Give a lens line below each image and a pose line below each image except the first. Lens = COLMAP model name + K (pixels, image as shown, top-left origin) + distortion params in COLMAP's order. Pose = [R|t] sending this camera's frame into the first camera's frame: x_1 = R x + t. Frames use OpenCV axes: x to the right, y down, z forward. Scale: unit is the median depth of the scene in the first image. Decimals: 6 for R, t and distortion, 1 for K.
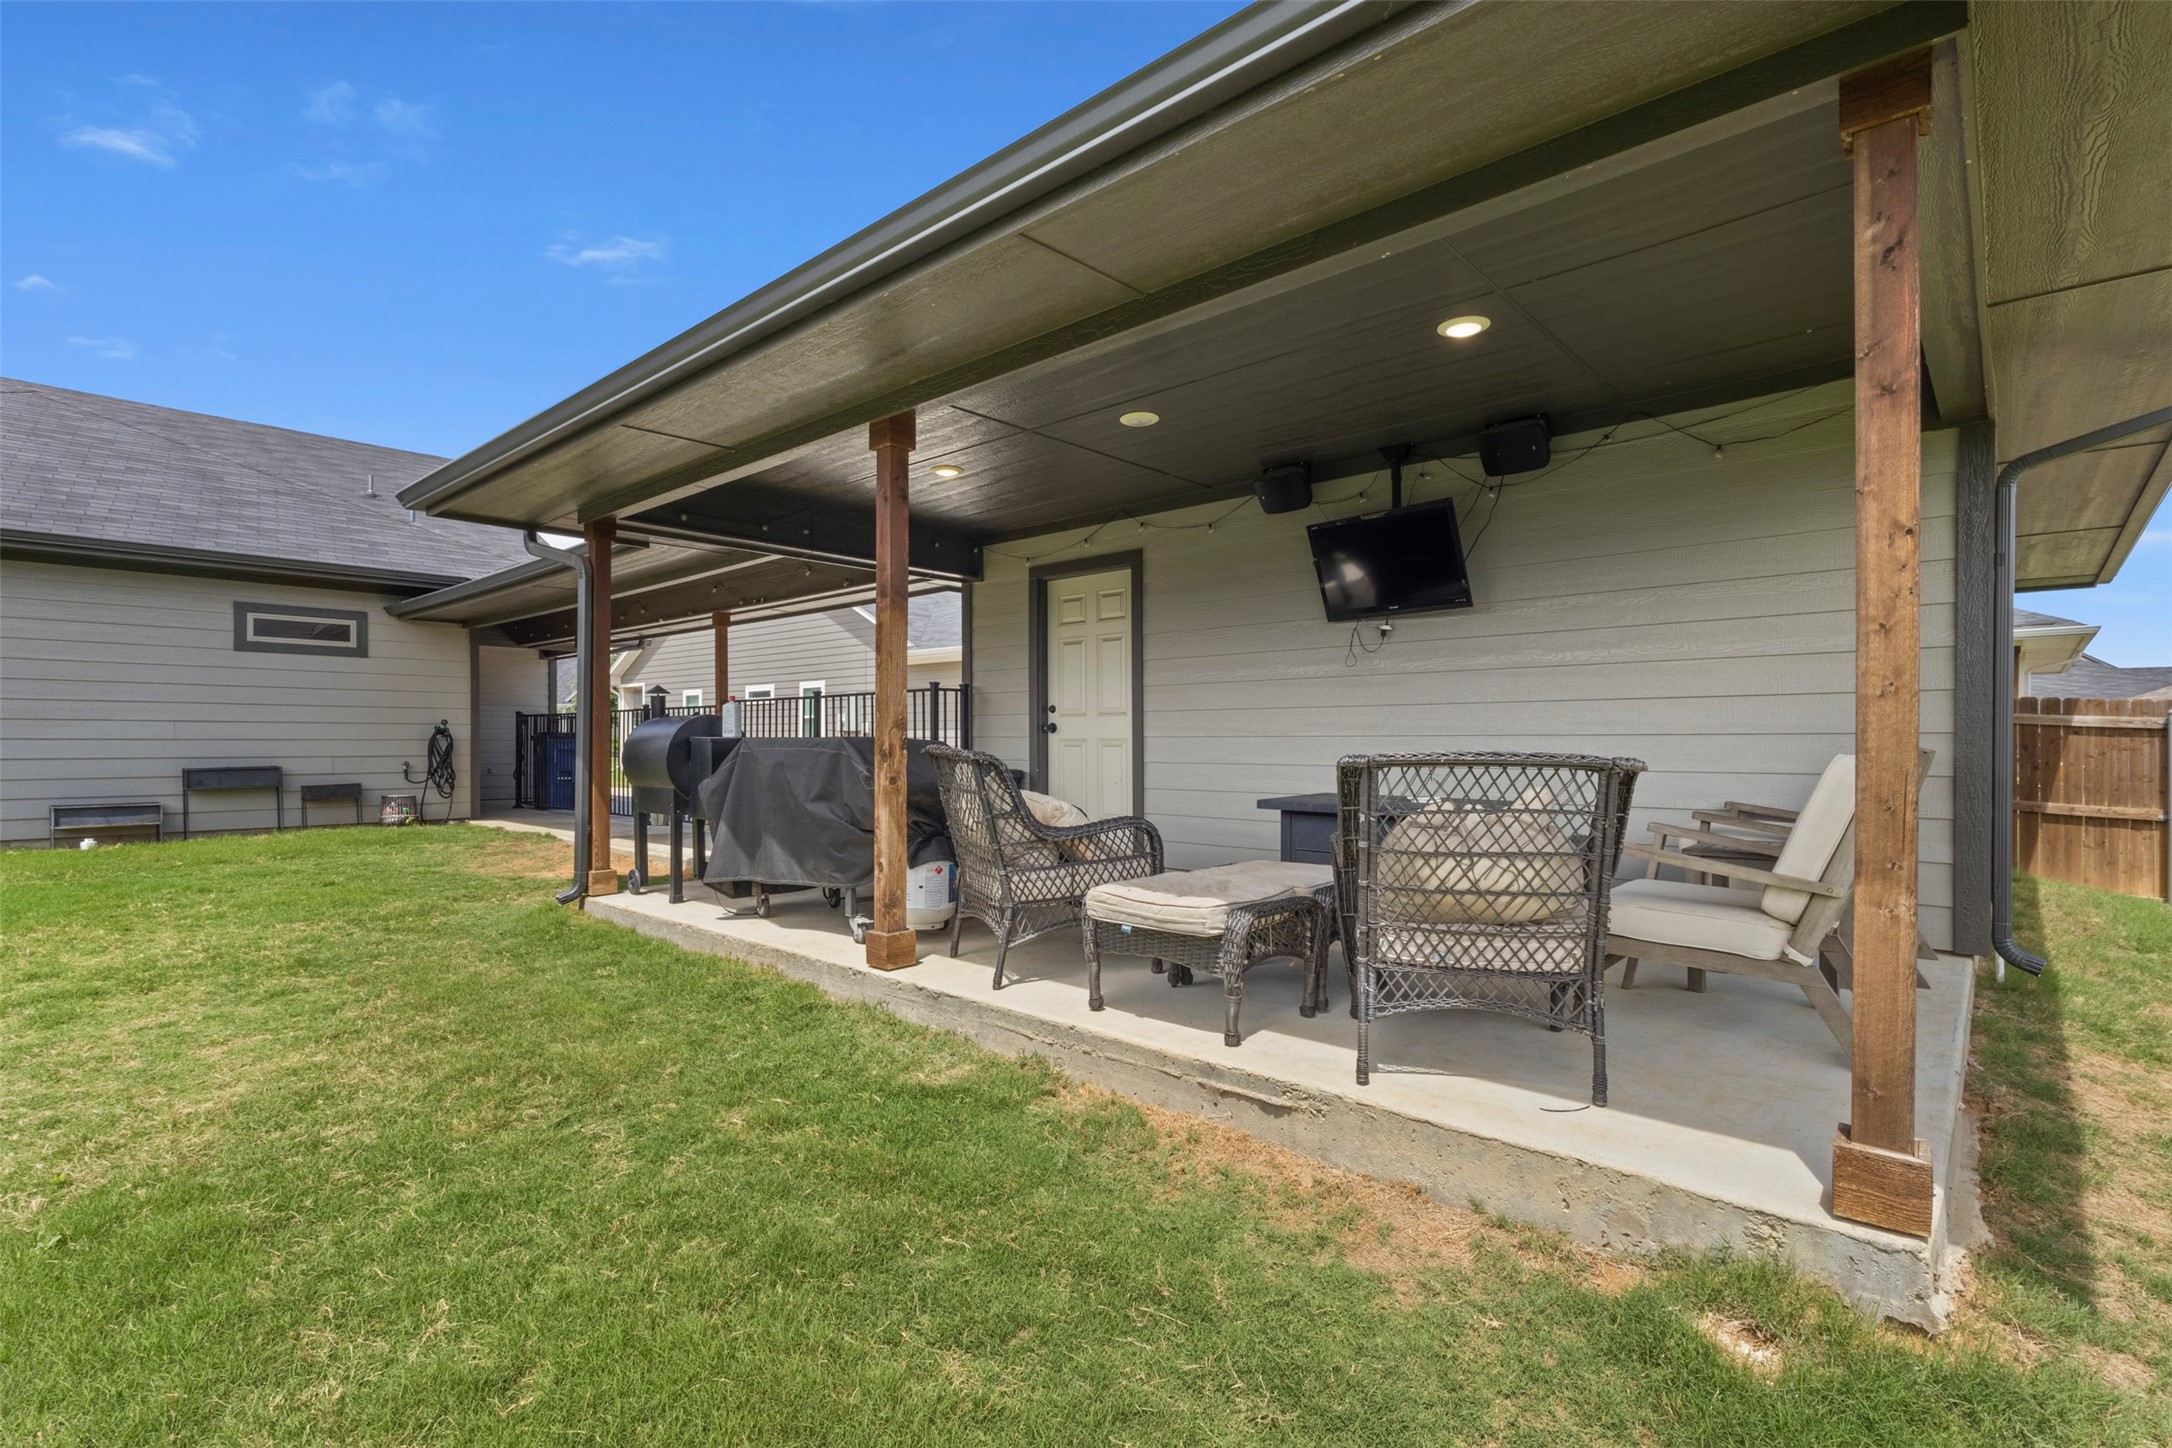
lens RADIAL K [[1002.4, 0, 1105.2], [0, 1002.4, 743.6], [0, 0, 1]] dist [0.001749, 0.000596]
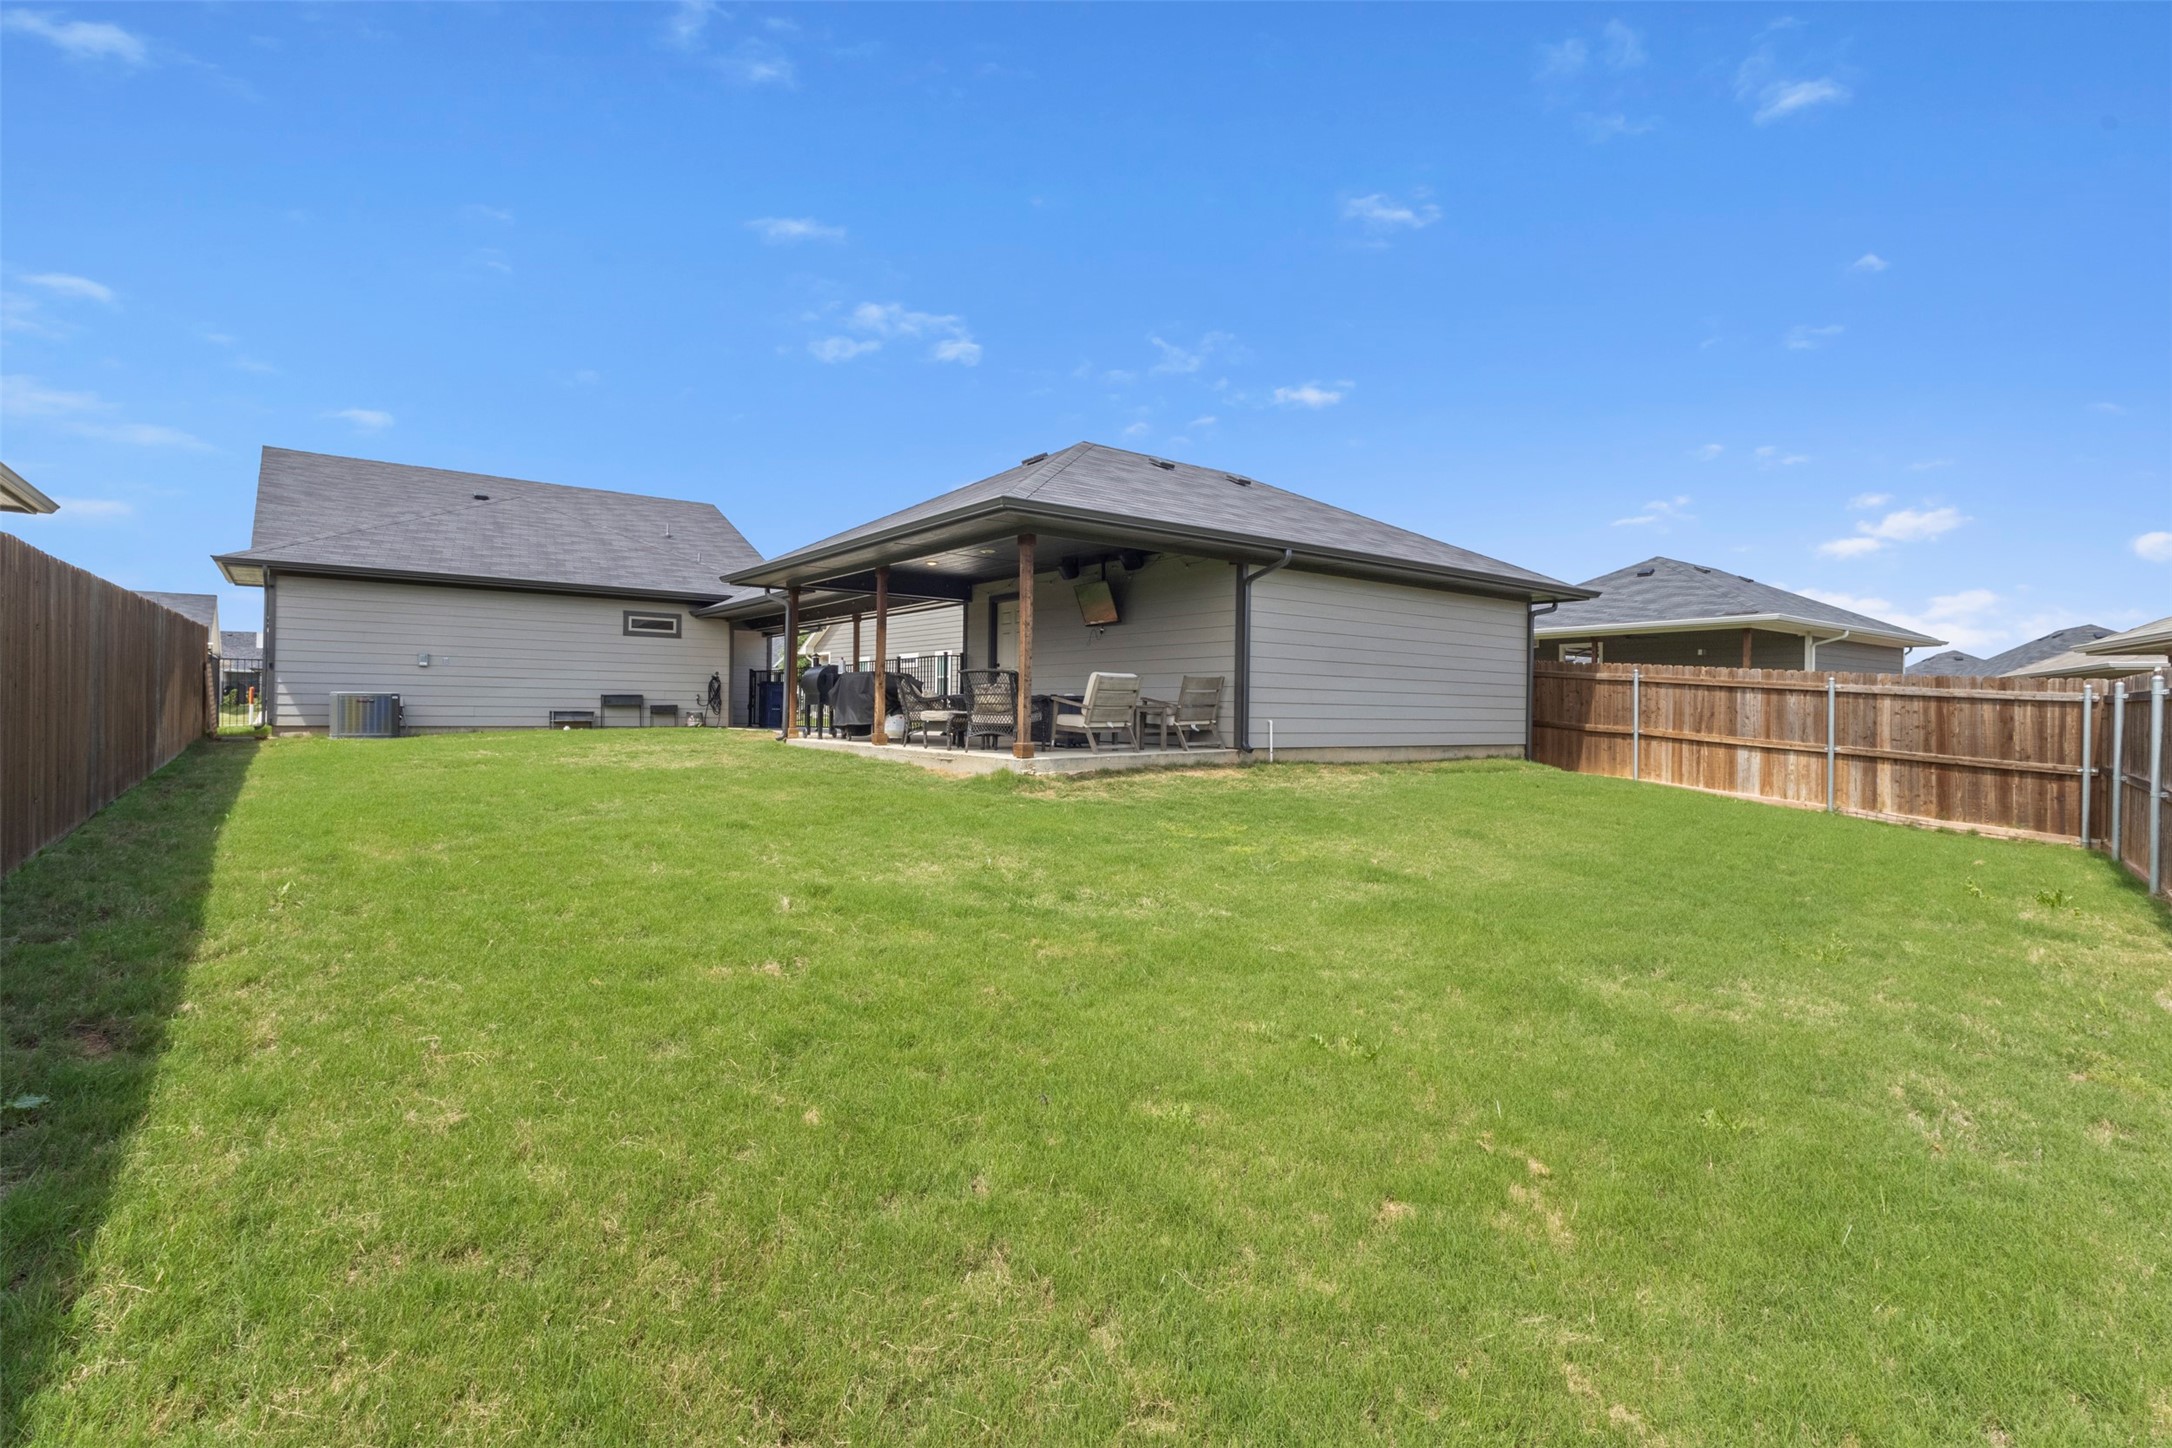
lens RADIAL K [[1002.4, 0, 1088.3], [0, 1002.4, 708.9], [0, 0, 1]] dist [0.001749, 0.000596]
pose [[0.982423, 0.012050, -0.186278, 0.390135], [-0.012809, 0.999914, -0.002875, 0.044460], [0.186227, 0.005211, 0.982493, -0.748778]]
